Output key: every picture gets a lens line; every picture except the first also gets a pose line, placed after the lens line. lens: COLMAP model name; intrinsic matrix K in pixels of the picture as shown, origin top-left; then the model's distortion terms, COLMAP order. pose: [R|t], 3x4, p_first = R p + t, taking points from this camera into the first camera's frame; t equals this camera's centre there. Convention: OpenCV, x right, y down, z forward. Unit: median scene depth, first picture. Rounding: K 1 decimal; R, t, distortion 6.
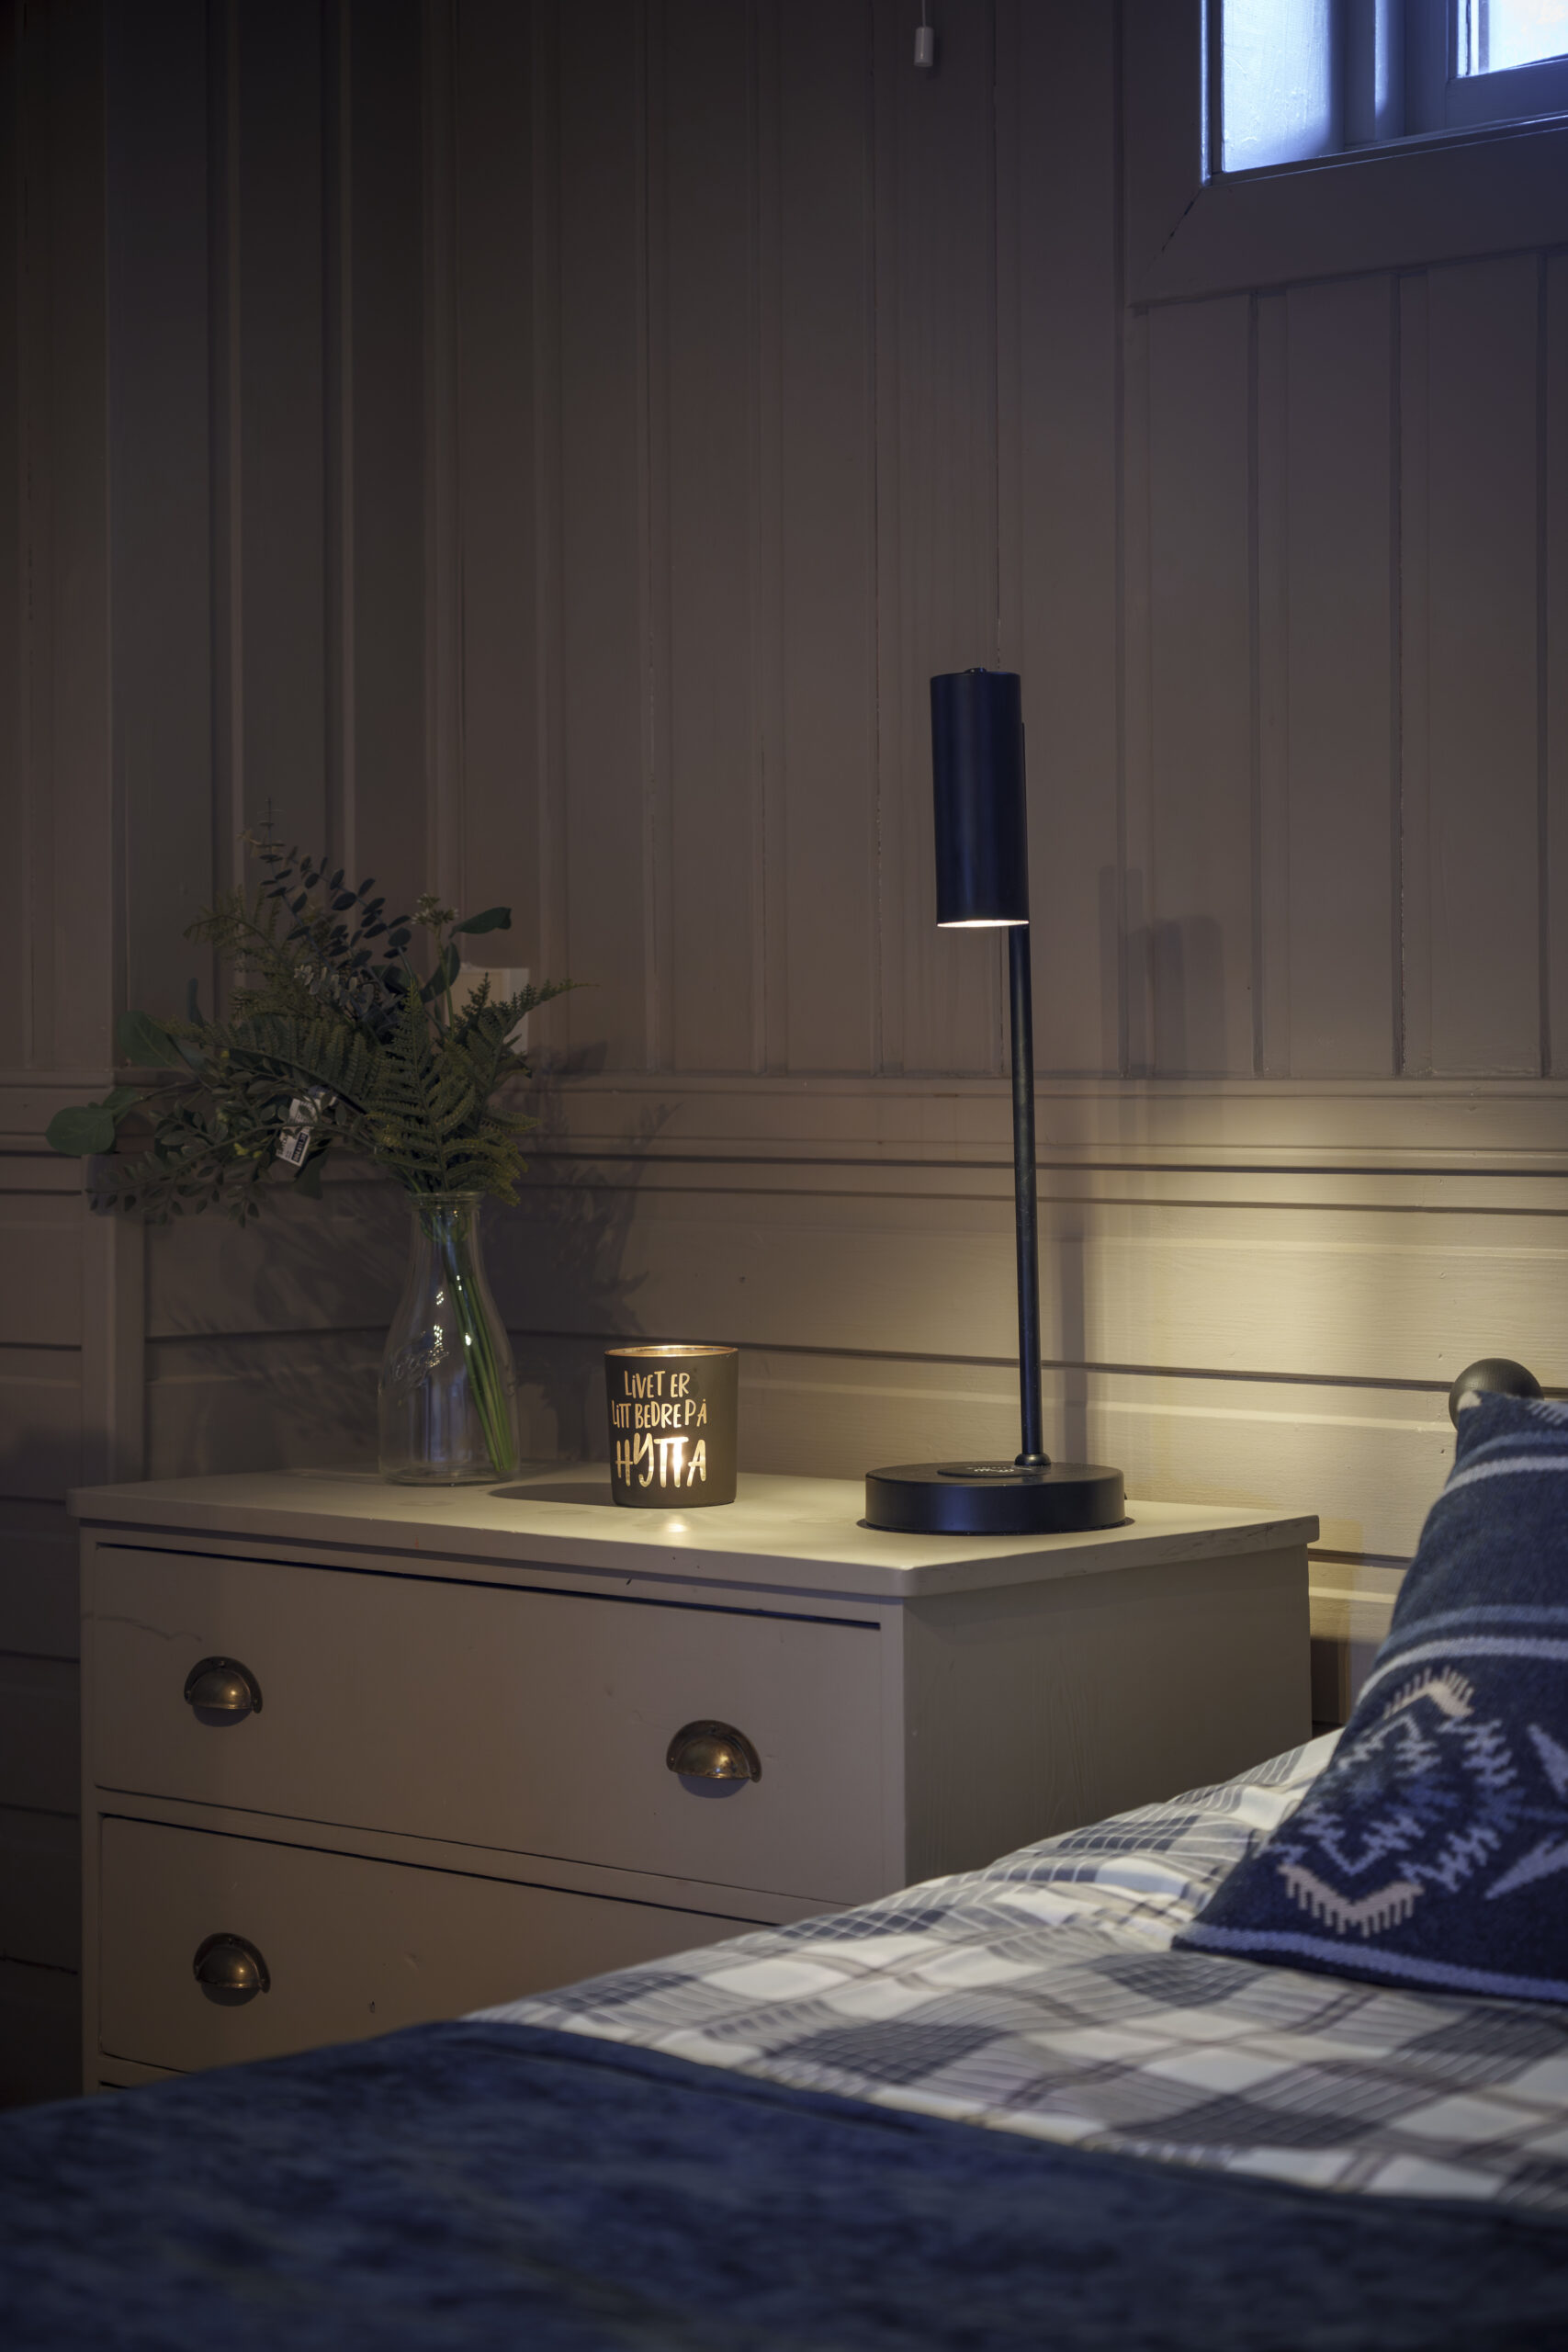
lens RADIAL K [[4912.2, 0, 784.0], [0, 4912.2, 1176.0], [0, 0, 1]] dist [-0.023480, 0.255564]
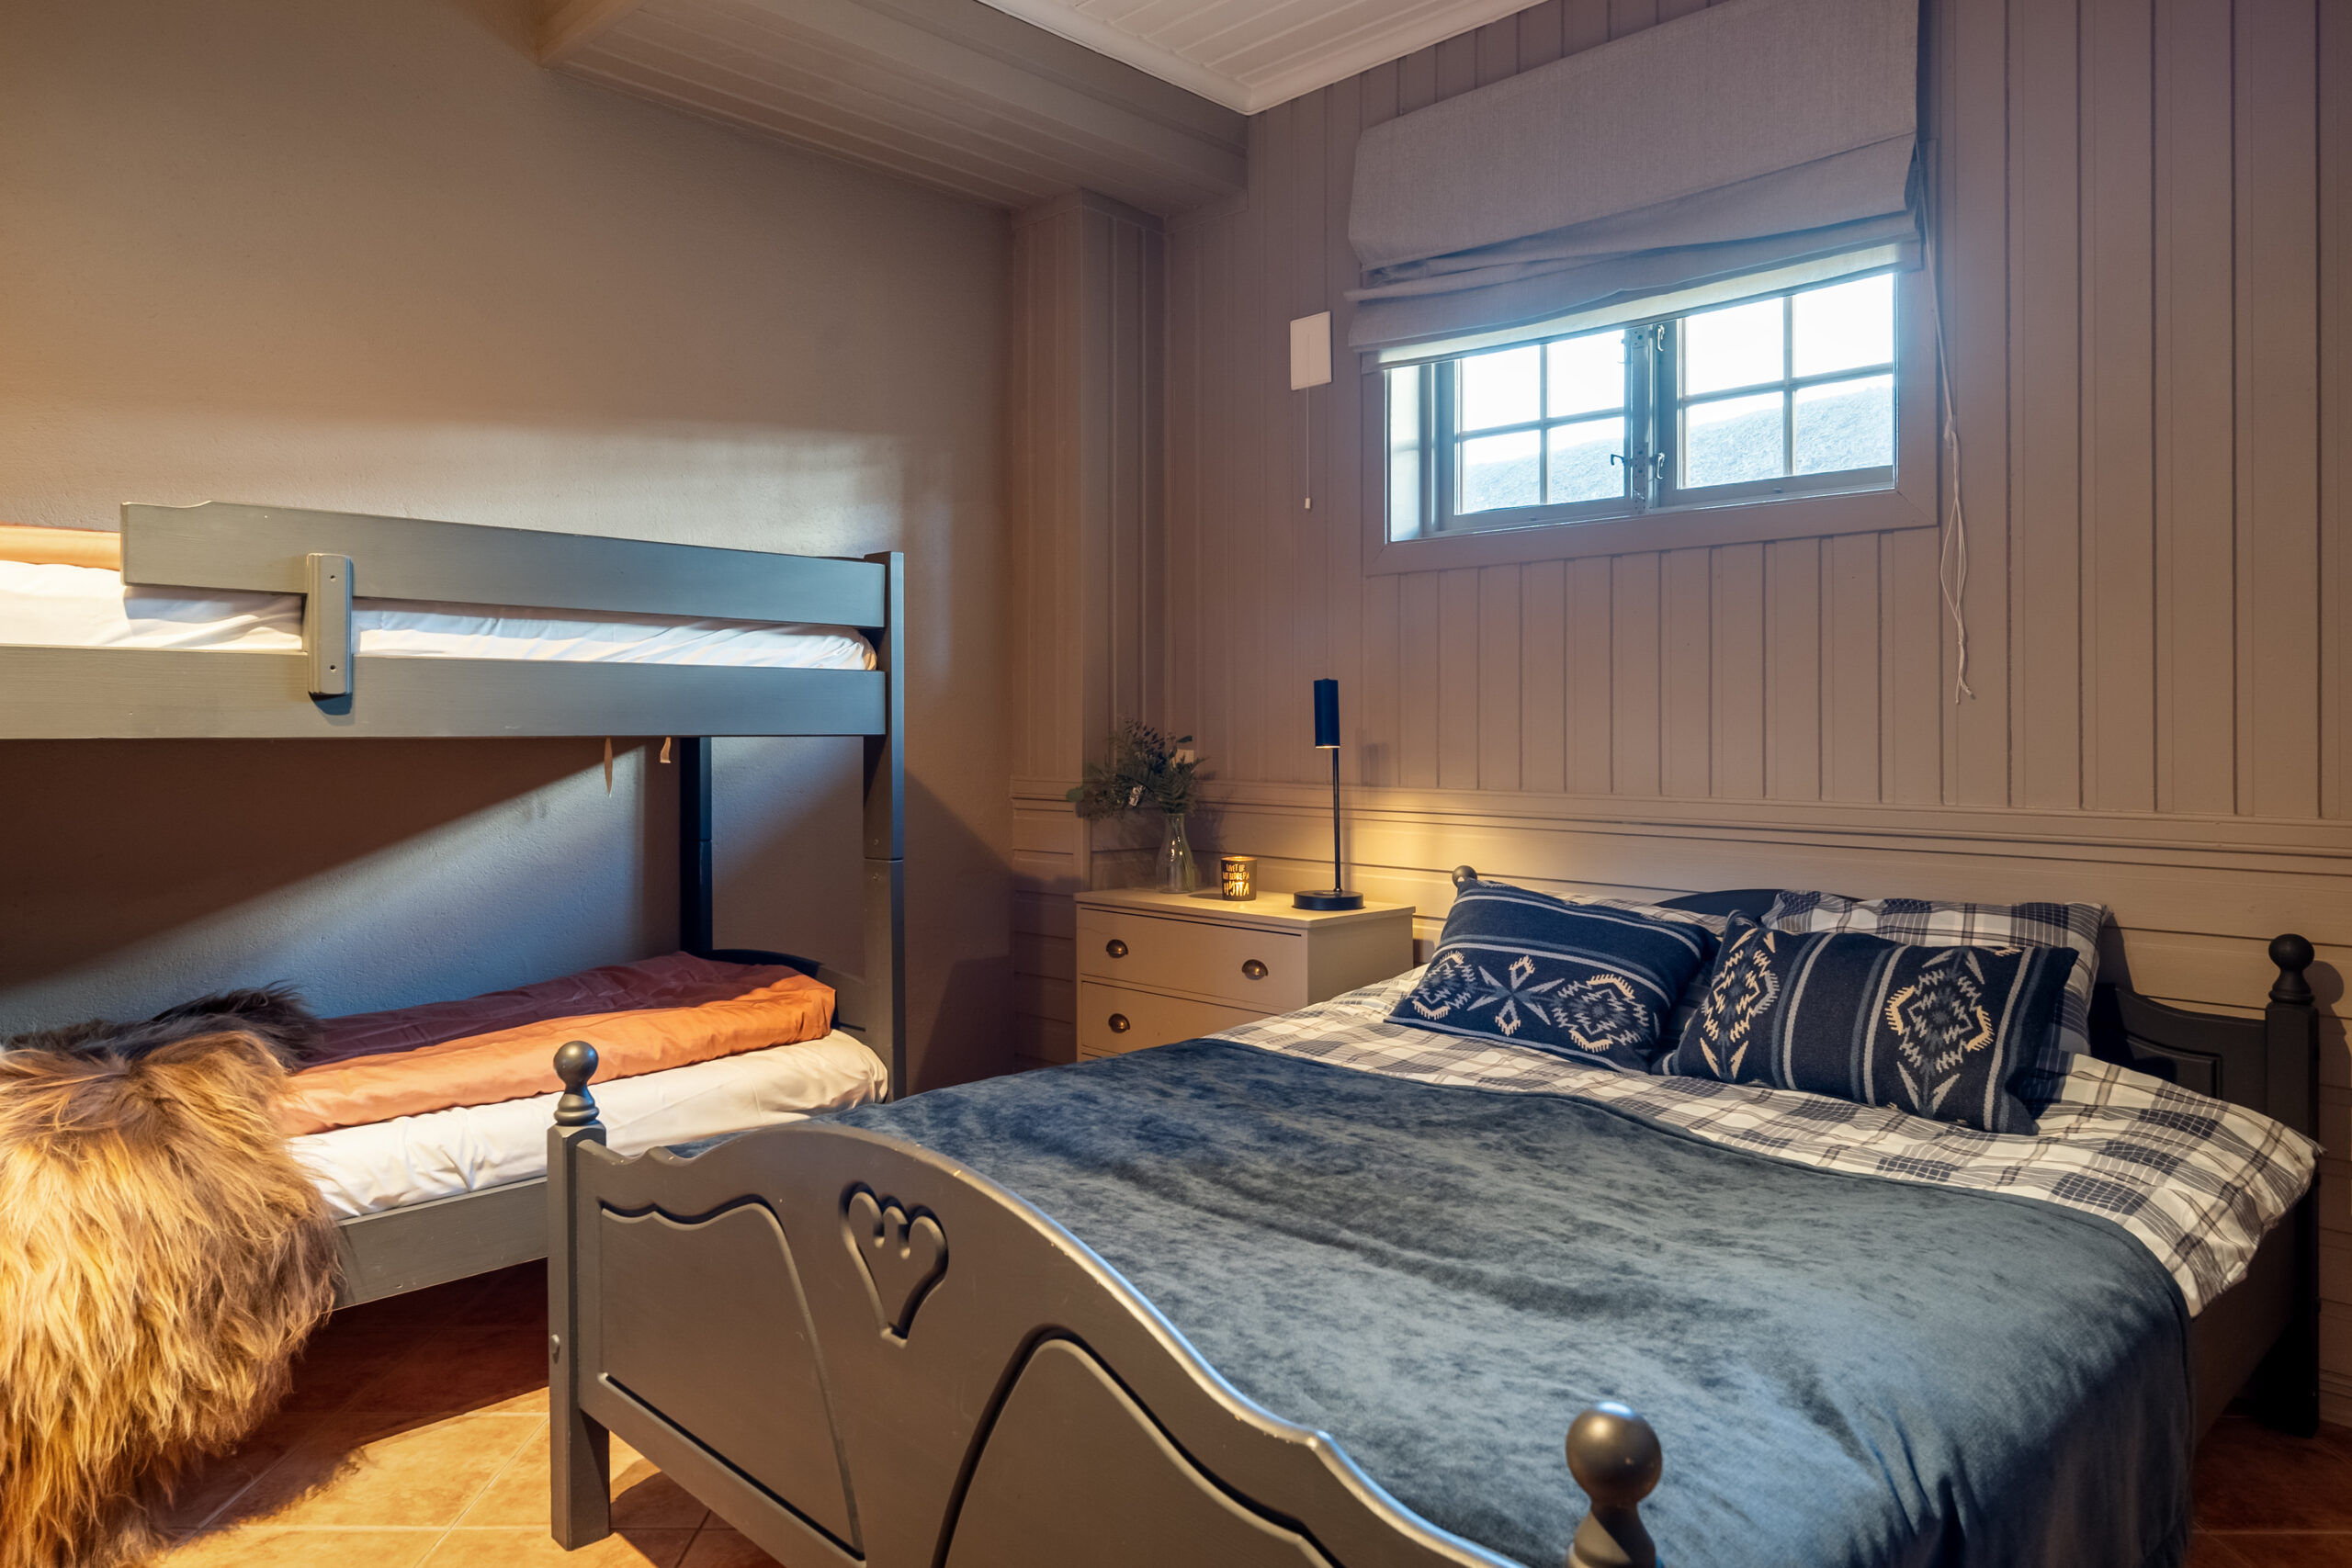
lens RADIAL K [[1485.1, 0, 1176.0], [0, 1485.1, 784.0], [0, 0, 1]] dist [0.000674, 0.000001]
pose [[0.999428, 0.009654, -0.032412, -0.039719], [-0.009654, 0.999953, 0.000158, -0.023559], [0.032412, 0.000155, 0.999475, -0.141777]]
